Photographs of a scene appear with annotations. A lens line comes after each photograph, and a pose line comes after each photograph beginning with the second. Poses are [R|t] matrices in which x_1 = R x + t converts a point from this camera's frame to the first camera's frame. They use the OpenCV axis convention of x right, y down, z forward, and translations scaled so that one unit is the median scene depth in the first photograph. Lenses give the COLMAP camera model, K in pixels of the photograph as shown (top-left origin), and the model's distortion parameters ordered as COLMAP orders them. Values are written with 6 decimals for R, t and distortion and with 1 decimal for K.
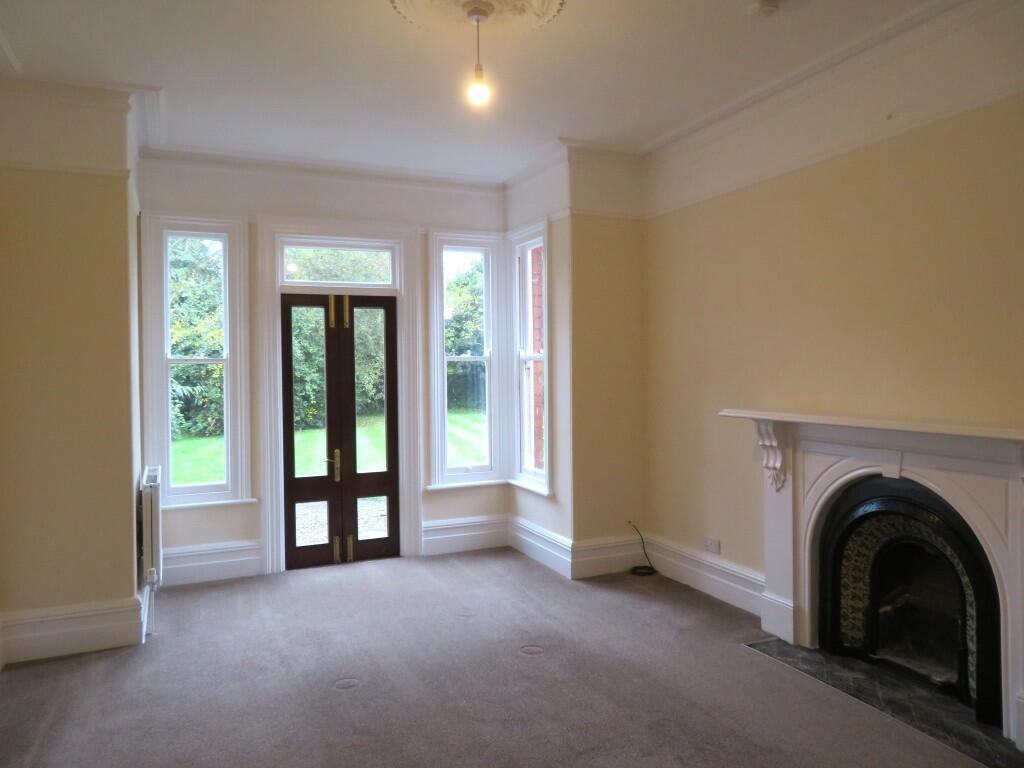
lens RADIAL K [[738.0, 0, 510.6], [0, 738.0, 379.2], [0, 0, 1]] dist [-0.013617, 0.022767]
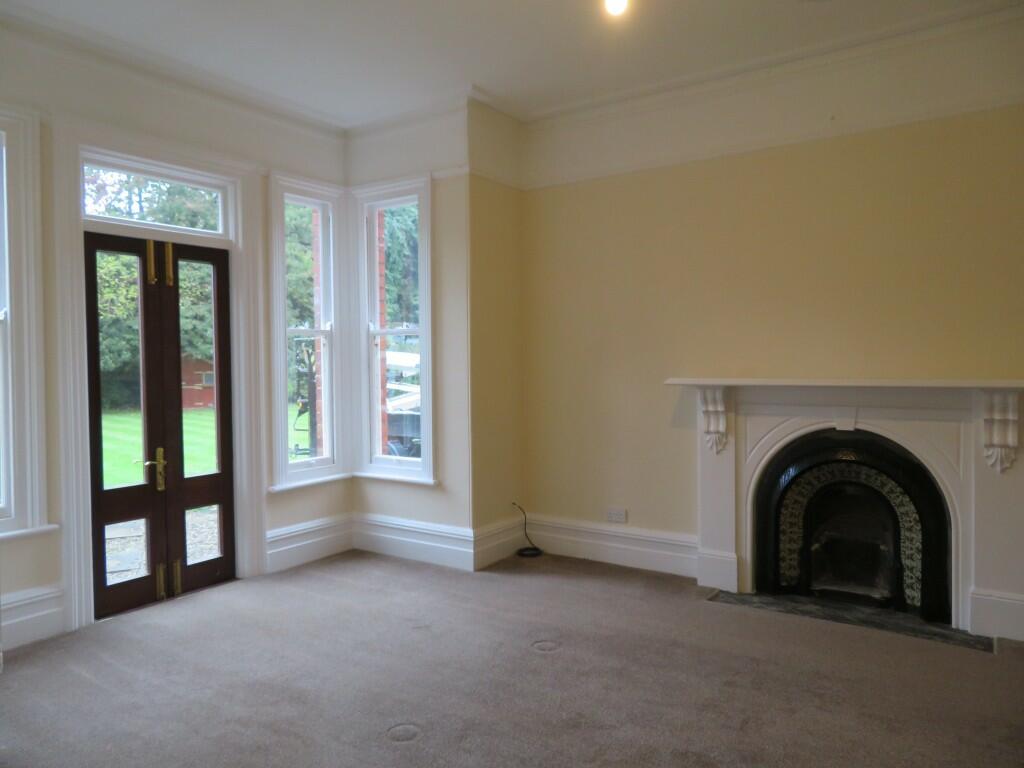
lens RADIAL K [[738.0, 0, 513.6], [0, 738.0, 382.0], [0, 0, 1]] dist [-0.013617, 0.022767]
pose [[0.848594, -0.013449, 0.528873, -0.357923], [0.009950, 0.999906, 0.009462, 0.027620], [-0.528951, -0.002767, 0.848648, 0.194840]]
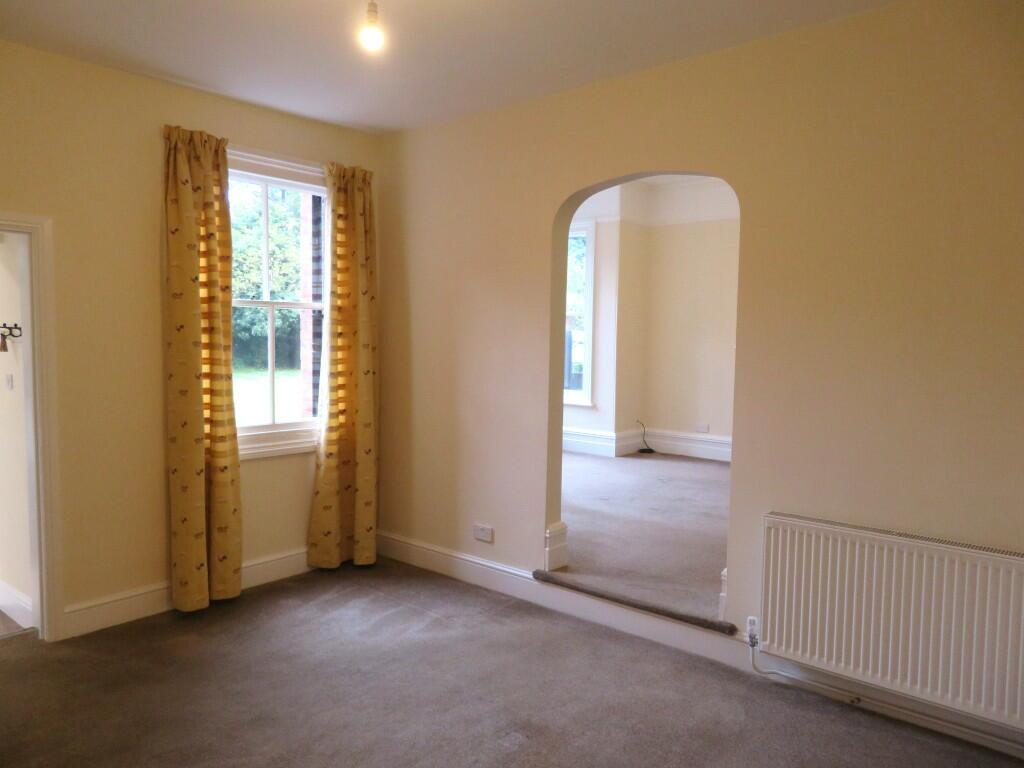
lens RADIAL K [[738.0, 0, 509.7], [0, 738.0, 386.4], [0, 0, 1]] dist [-0.013617, 0.022767]
pose [[0.901307, -0.011789, 0.433020, -0.789890], [-0.012433, 0.998514, 0.053064, 0.042763], [-0.433002, -0.053211, 0.899821, -0.295367]]
